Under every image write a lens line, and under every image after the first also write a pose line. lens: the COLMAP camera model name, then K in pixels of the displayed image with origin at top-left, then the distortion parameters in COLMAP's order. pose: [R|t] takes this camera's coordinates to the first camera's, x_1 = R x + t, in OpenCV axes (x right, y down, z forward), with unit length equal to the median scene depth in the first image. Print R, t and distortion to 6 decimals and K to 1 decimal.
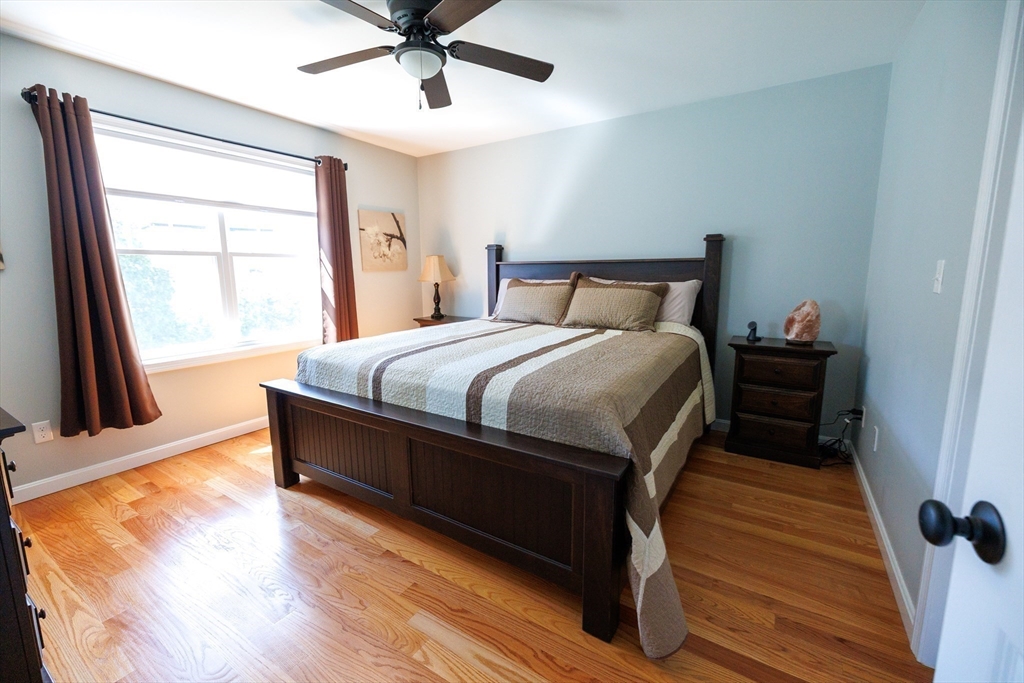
lens RADIAL K [[427.0, 0, 509.3], [0, 427.0, 336.1], [0, 0, 1]] dist [0.000355, 0.000010]
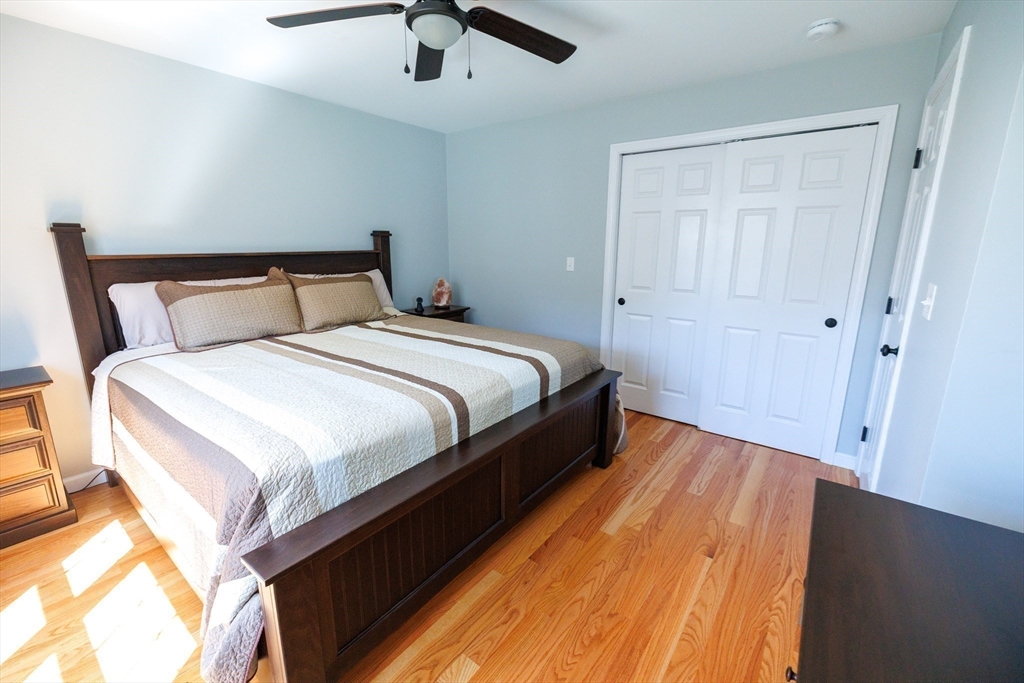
lens RADIAL K [[427.0, 0, 509.3], [0, 427.0, 336.1], [0, 0, 1]] dist [0.000355, 0.000010]
pose [[0.082938, -0.209069, 0.974377, -1.138949], [0.148635, 0.969405, 0.195351, -0.206361], [-0.985408, 0.128624, 0.111475, 0.848830]]
